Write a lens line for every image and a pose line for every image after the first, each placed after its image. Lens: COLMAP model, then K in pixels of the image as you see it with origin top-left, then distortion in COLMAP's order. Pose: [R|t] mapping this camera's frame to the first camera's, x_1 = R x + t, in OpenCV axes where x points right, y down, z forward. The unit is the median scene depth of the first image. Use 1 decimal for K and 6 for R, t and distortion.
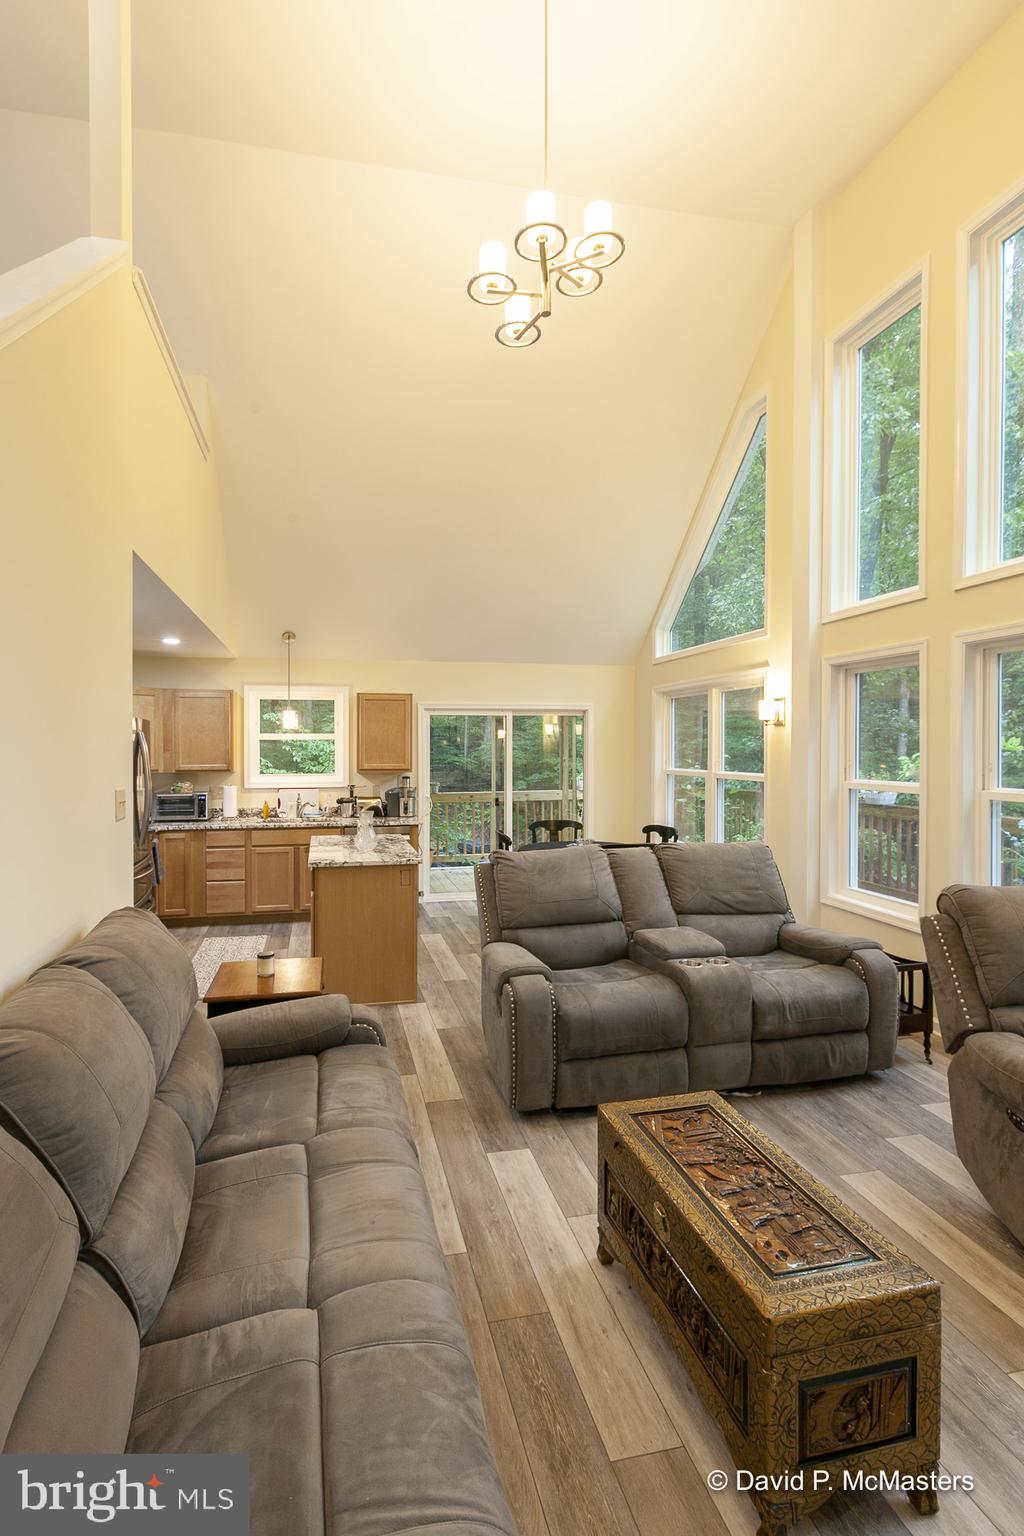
lens RADIAL K [[695.0, 0, 464.4], [0, 695.0, 766.3], [0, 0, 1]] dist [0.002229, -0.000583]
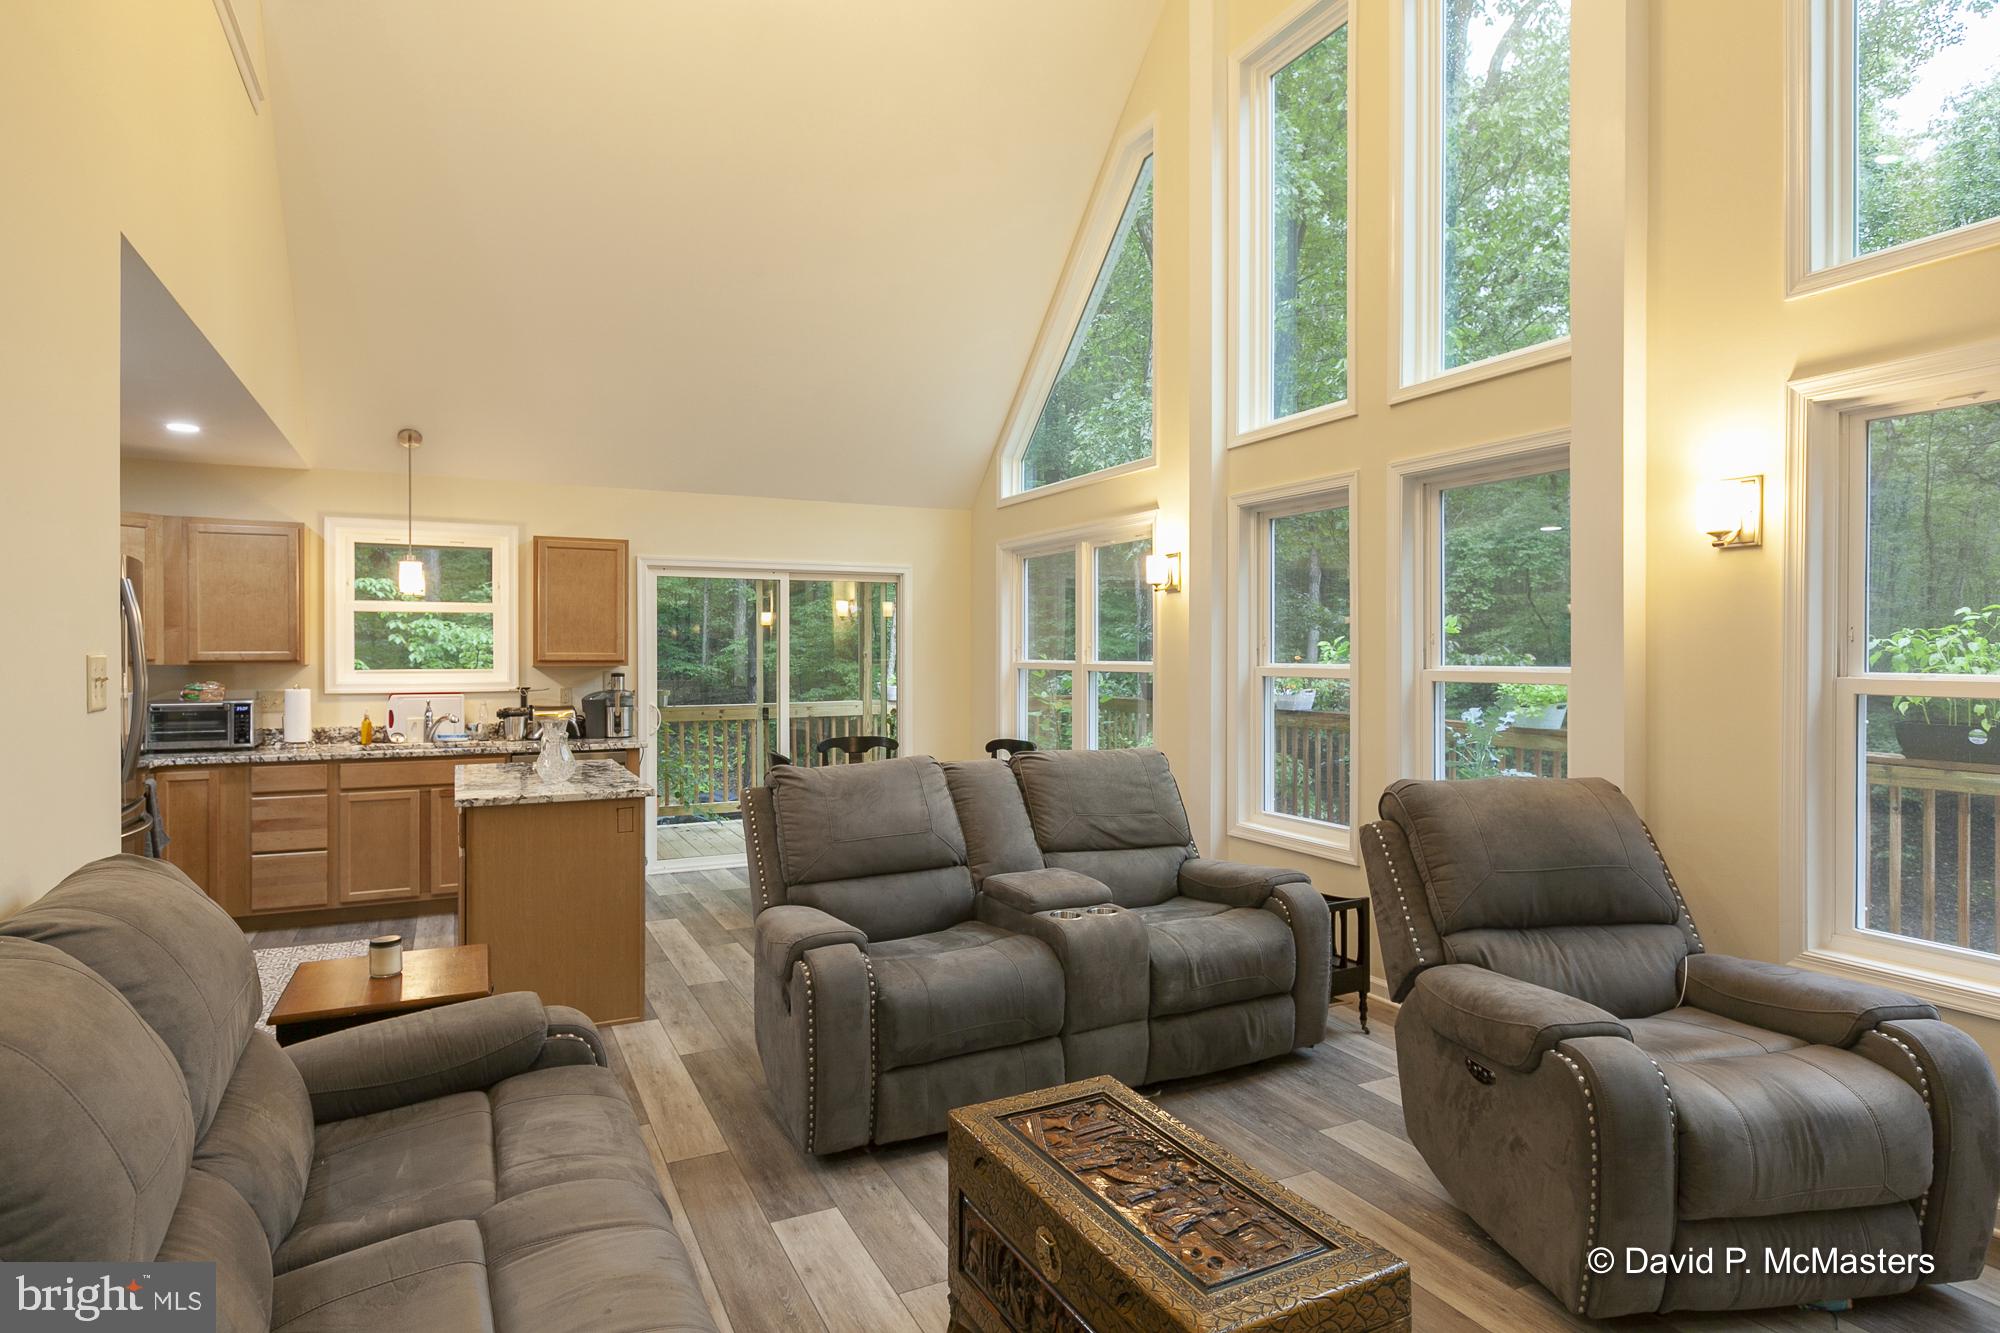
lens RADIAL K [[1056.8, 0, 979.6], [0, 1056.8, 672.8], [0, 0, 1]] dist [0.004361, -0.001834]
pose [[0.966941, -0.002959, 0.254985, -0.021445], [0.004902, 0.999964, -0.006984, 0.041717], [-0.254955, 0.008003, 0.966920, 0.002371]]
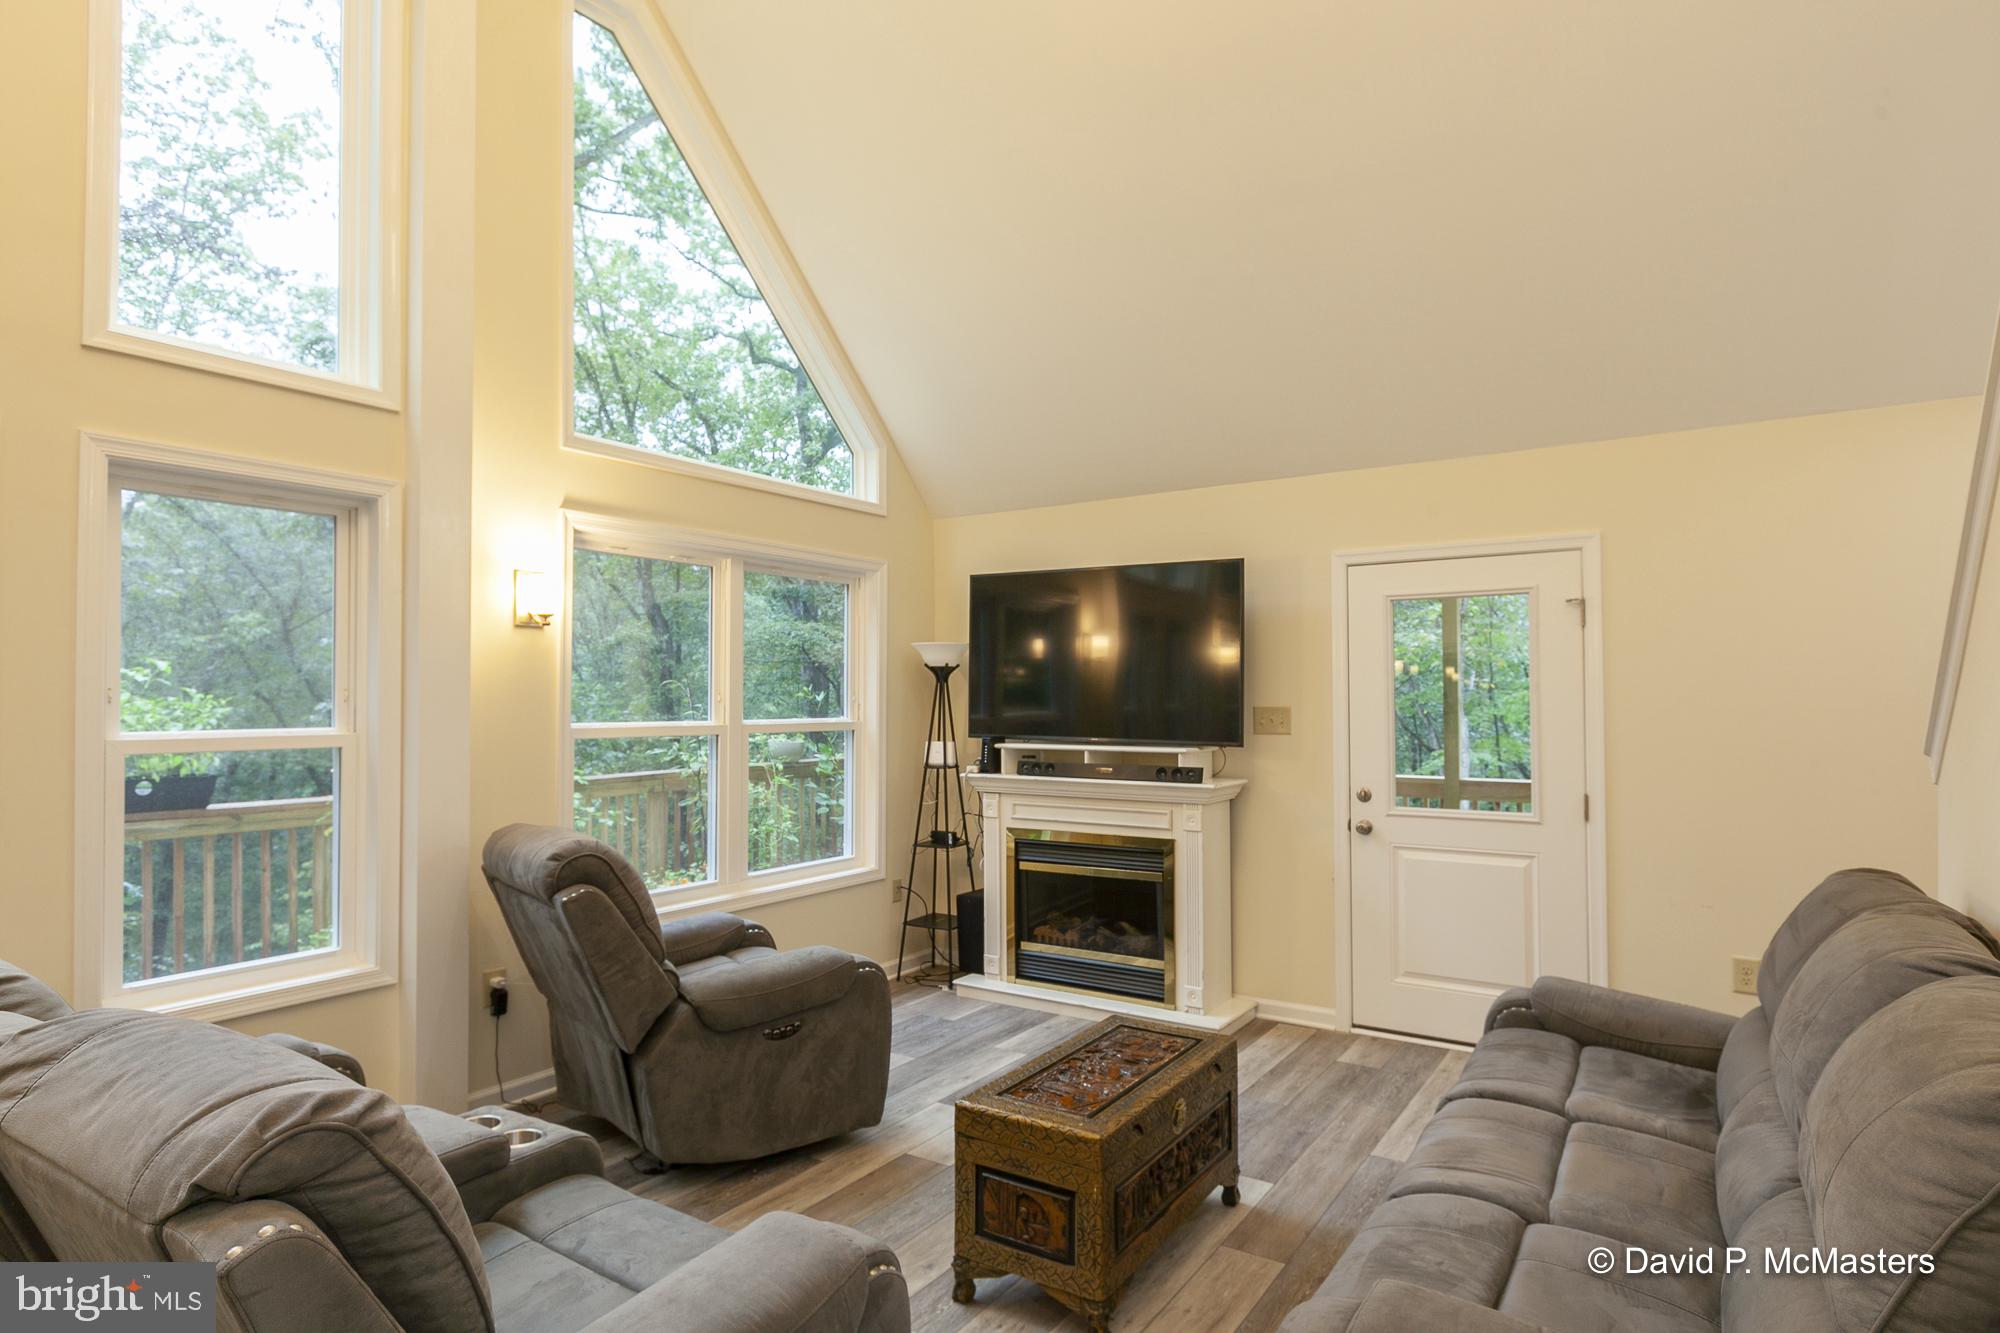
lens RADIAL K [[1109.0, 0, 950.4], [0, 1109.0, 677.7], [0, 0, 1]] dist [-0.005850, 0.002618]
pose [[-0.696013, 0.021337, 0.717712, -0.299442], [0.025473, 0.999663, -0.005017, 0.008367], [-0.717577, 0.014791, -0.696322, 1.076517]]
